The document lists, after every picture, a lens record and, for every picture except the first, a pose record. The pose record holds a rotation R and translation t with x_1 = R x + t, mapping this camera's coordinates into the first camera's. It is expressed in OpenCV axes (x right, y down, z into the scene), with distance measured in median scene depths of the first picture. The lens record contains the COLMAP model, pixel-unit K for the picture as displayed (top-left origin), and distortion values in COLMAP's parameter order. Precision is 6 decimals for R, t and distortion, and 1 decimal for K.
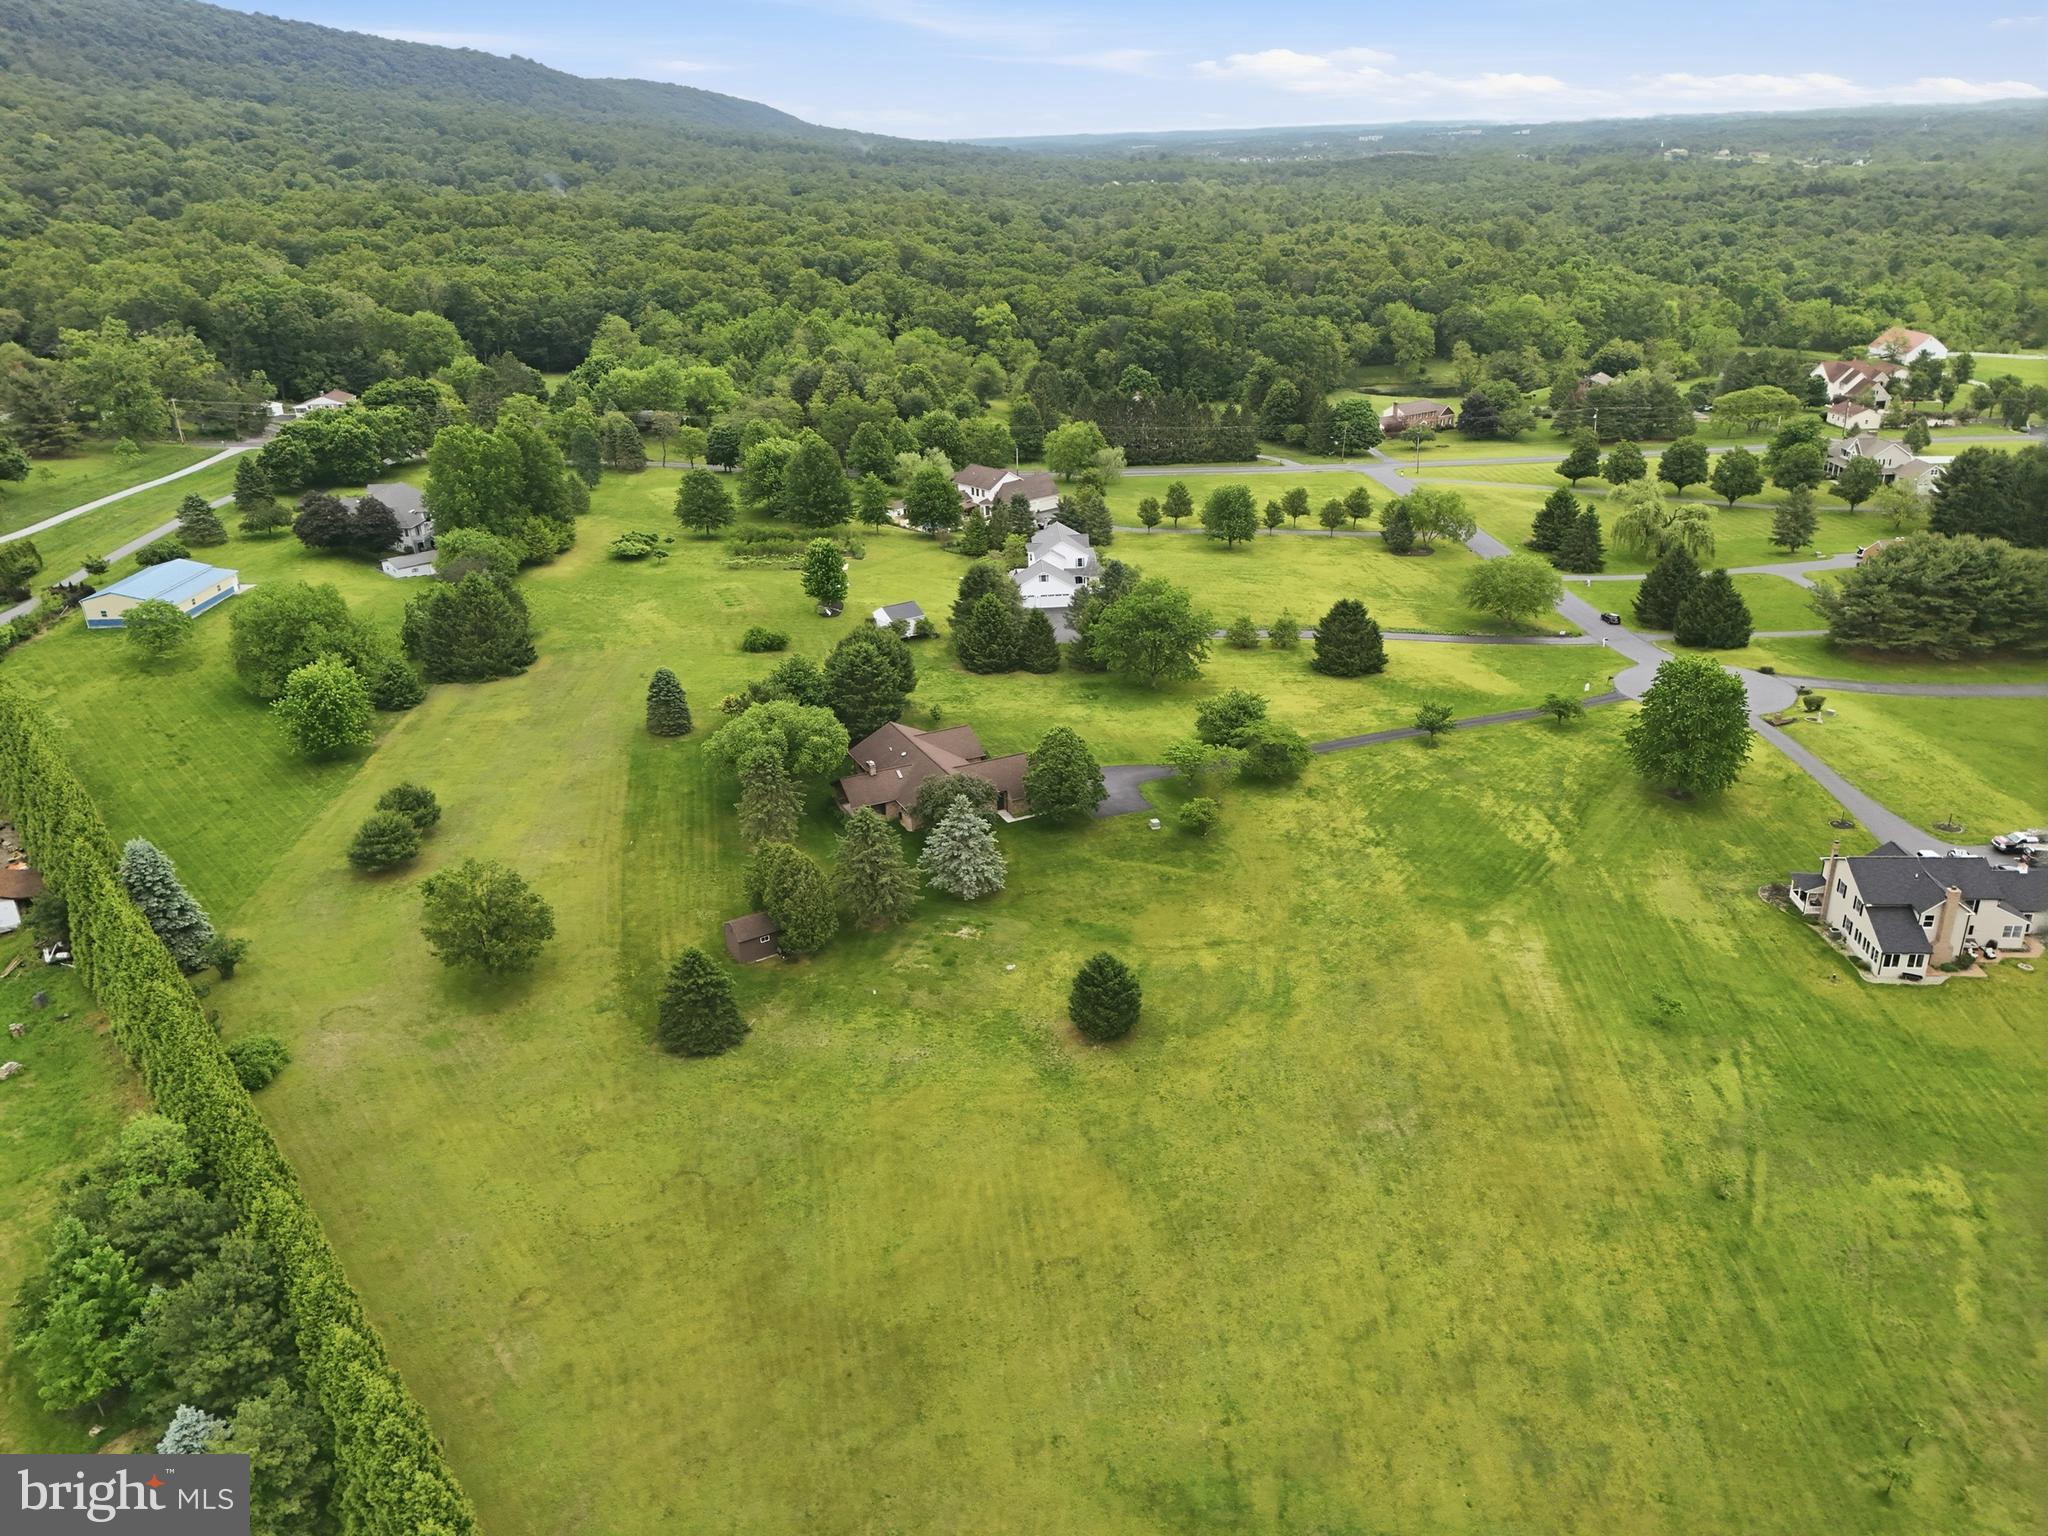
lens RADIAL K [[1504.0, 0, 1026.5], [0, 1504.0, 767.5], [0, 0, 1]] dist [0.066442, -0.052902]
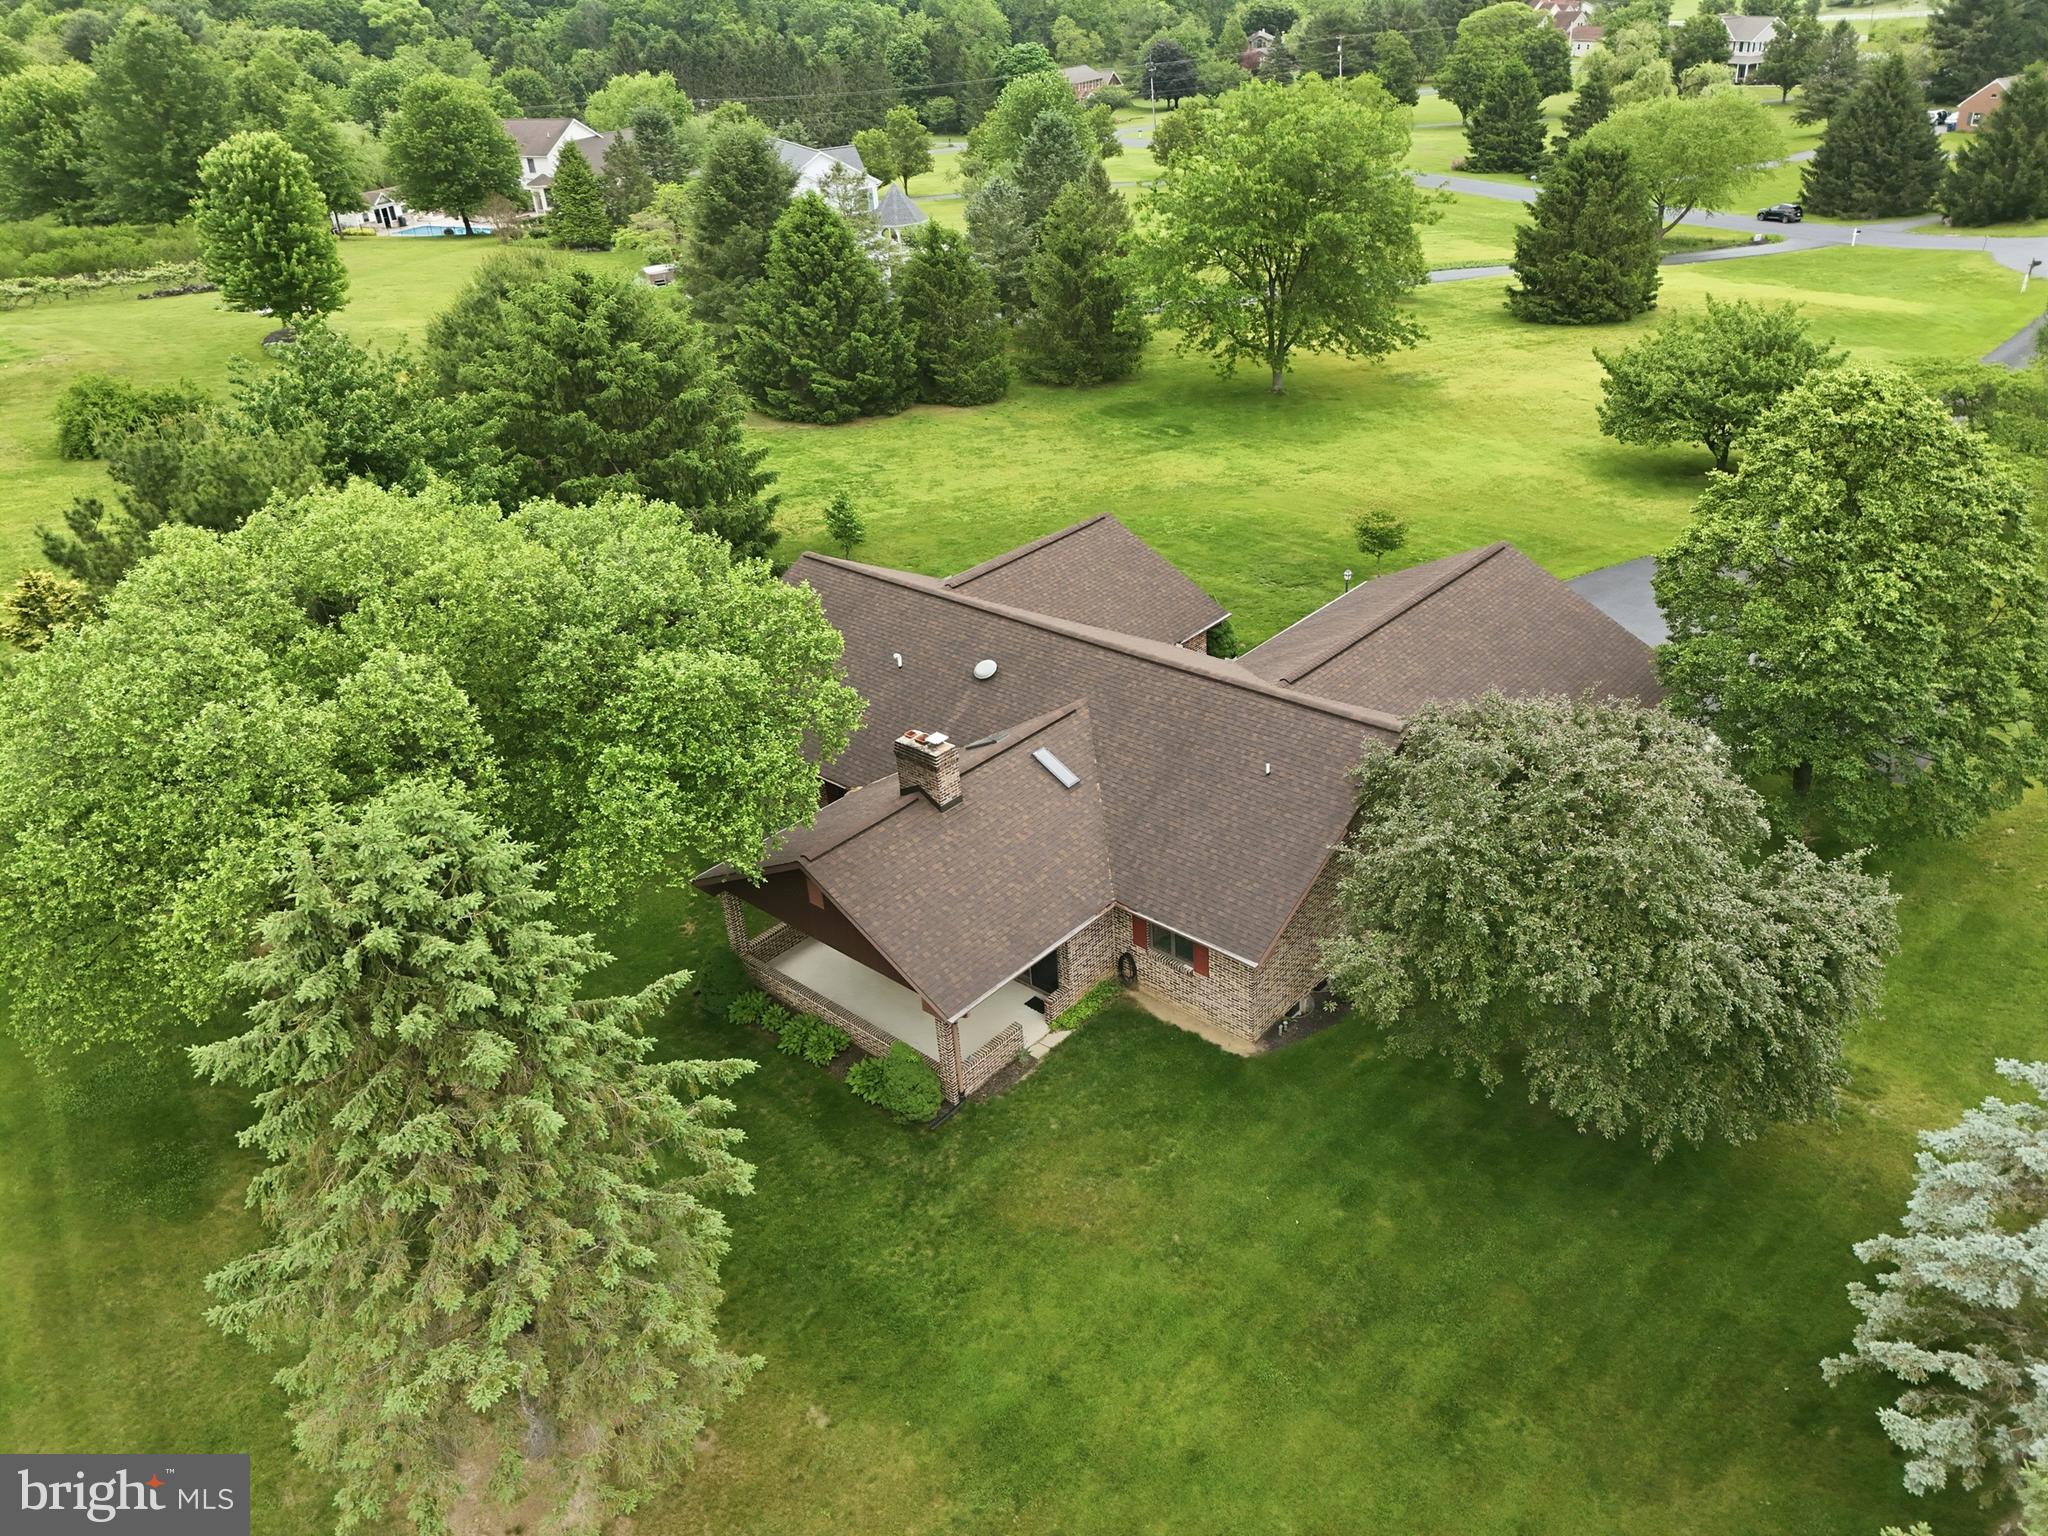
lens RADIAL K [[1504.0, 0, 1026.5], [0, 1504.0, 767.5], [0, 0, 1]] dist [0.066442, -0.052902]
pose [[0.924062, -0.207348, 0.321118, -0.120240], [0.178330, 0.976914, 0.117631, -0.015837], [-0.338096, -0.051433, 0.939705, 0.636815]]
